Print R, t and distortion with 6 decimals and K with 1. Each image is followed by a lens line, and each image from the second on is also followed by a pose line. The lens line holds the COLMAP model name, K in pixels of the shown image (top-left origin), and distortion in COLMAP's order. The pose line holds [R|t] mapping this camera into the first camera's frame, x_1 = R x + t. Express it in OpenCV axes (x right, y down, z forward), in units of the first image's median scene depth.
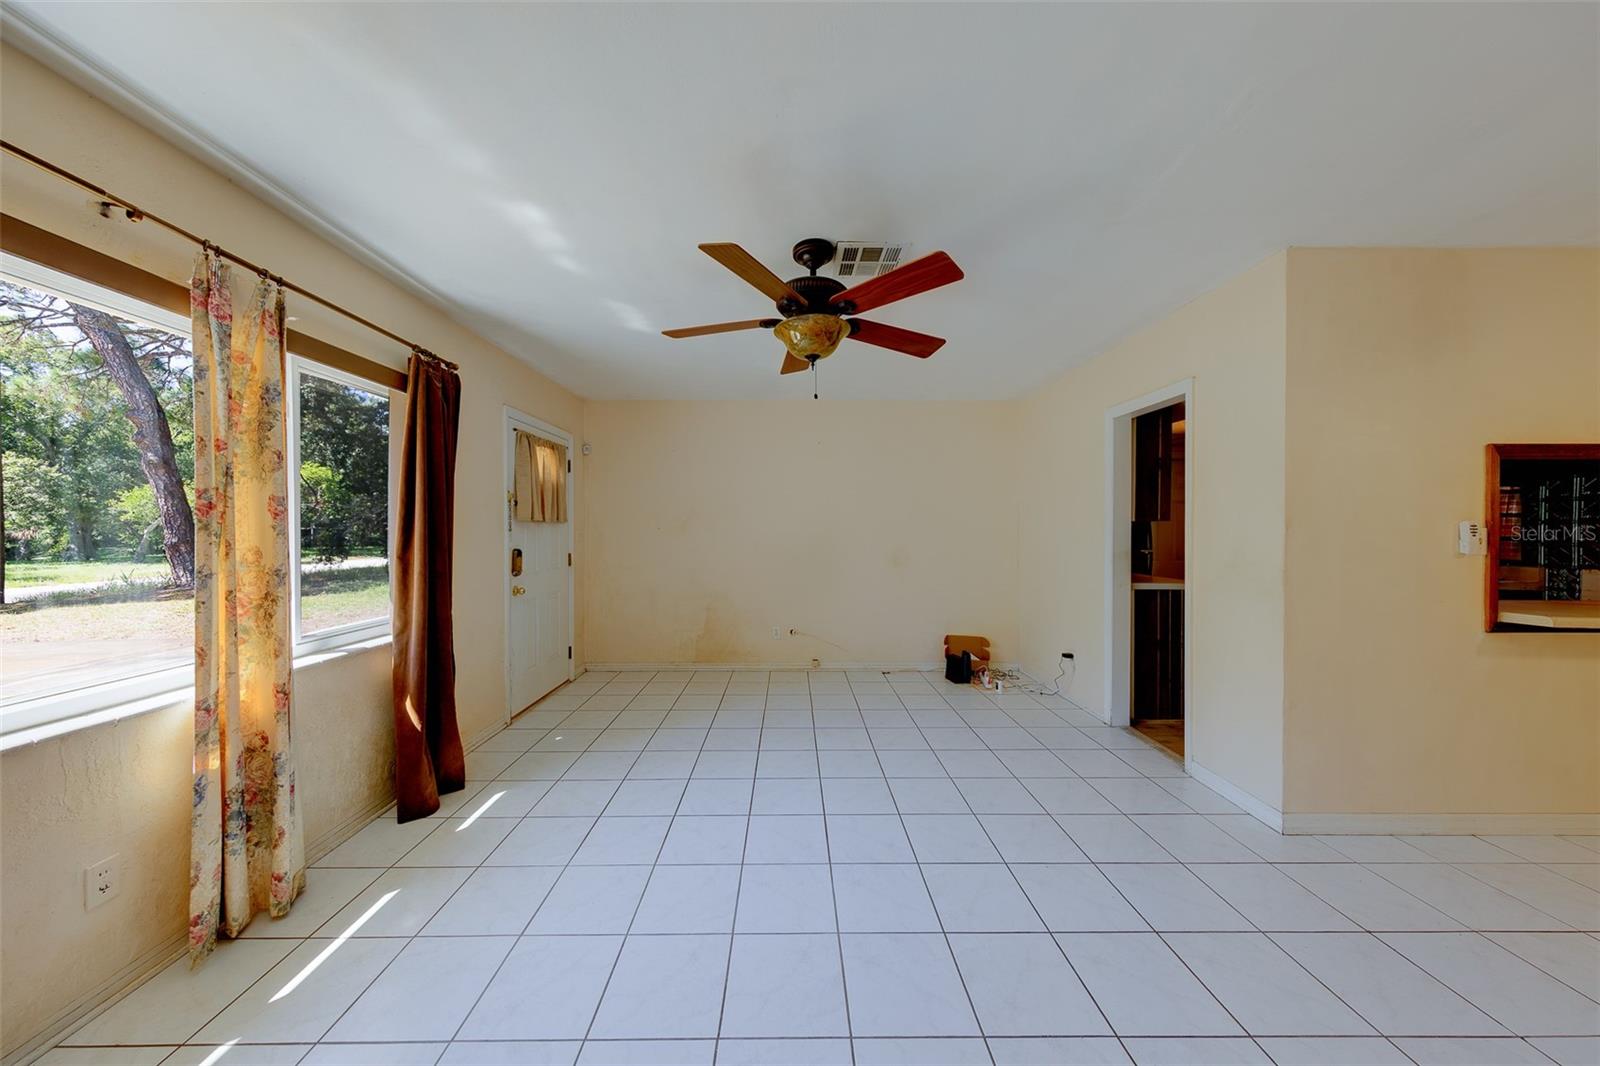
lens RADIAL K [[524.0, 0, 794.7], [0, 524.0, 527.0], [0, 0, 1]] dist [0.007436, -0.000935]
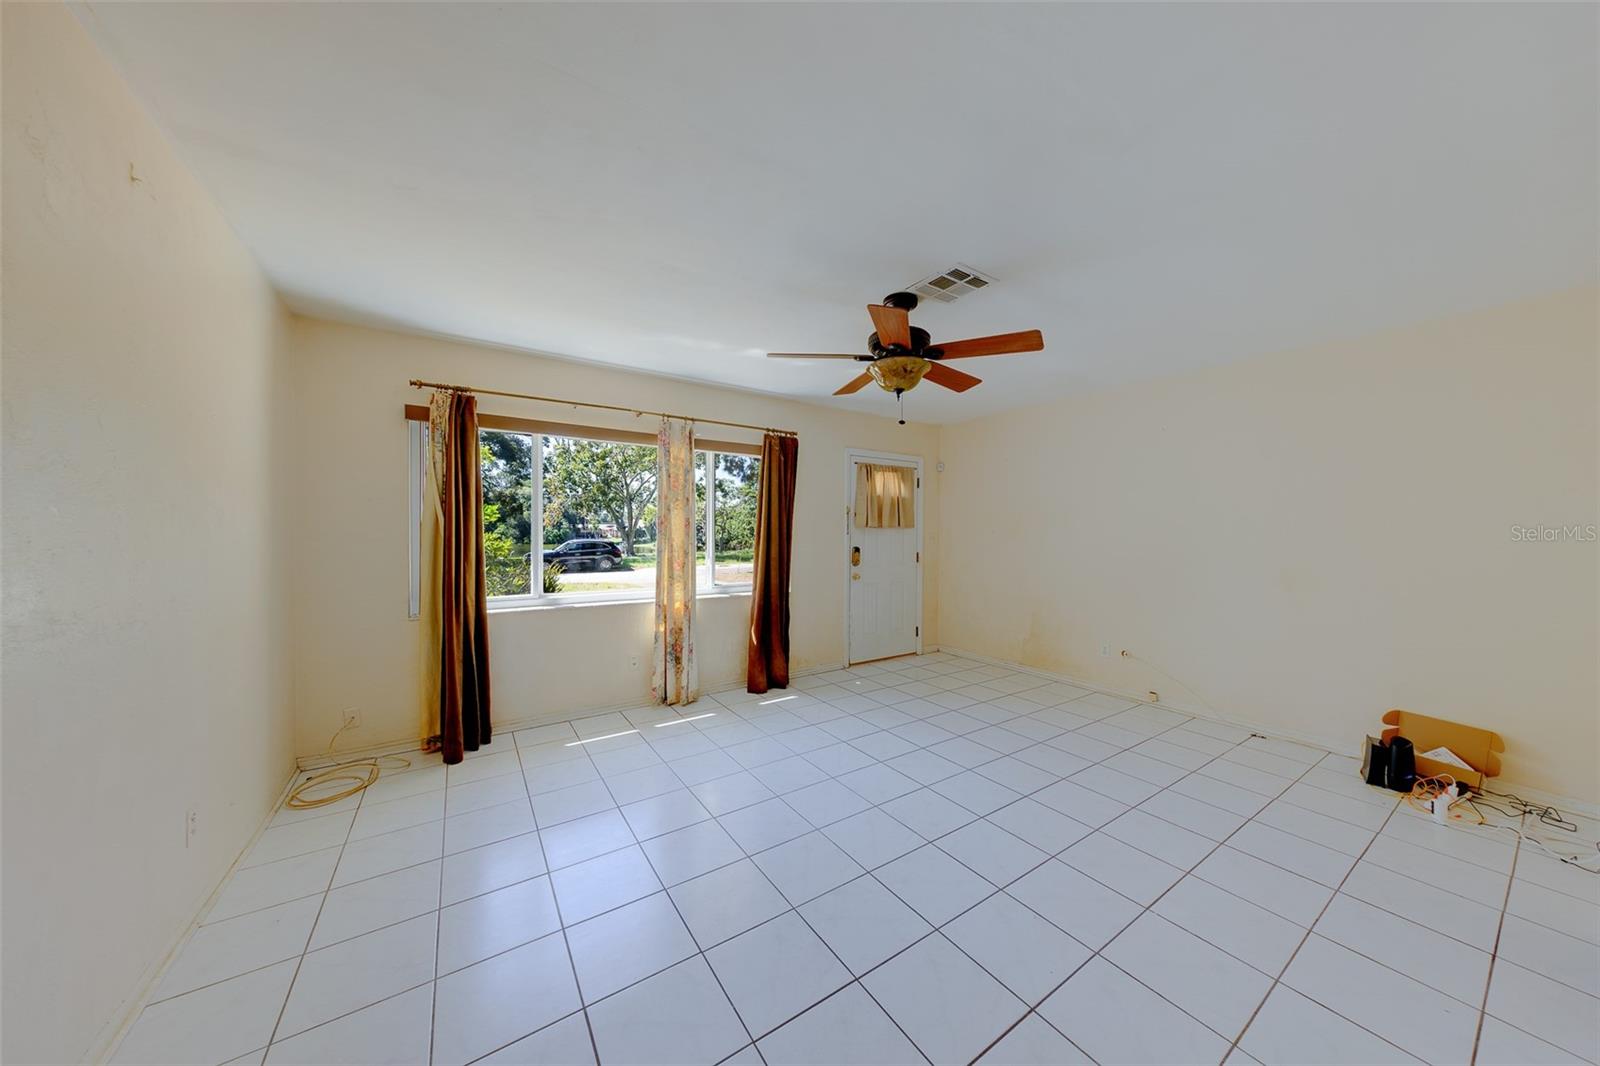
lens RADIAL K [[524.0, 0, 802.7], [0, 524.0, 530.5], [0, 0, 1]] dist [0.007436, -0.000935]
pose [[0.535419, 0.002015, -0.844584, 0.878011], [-0.001135, 0.999998, 0.001667, -0.006816], [0.844586, 0.000066, 0.535420, 0.174637]]
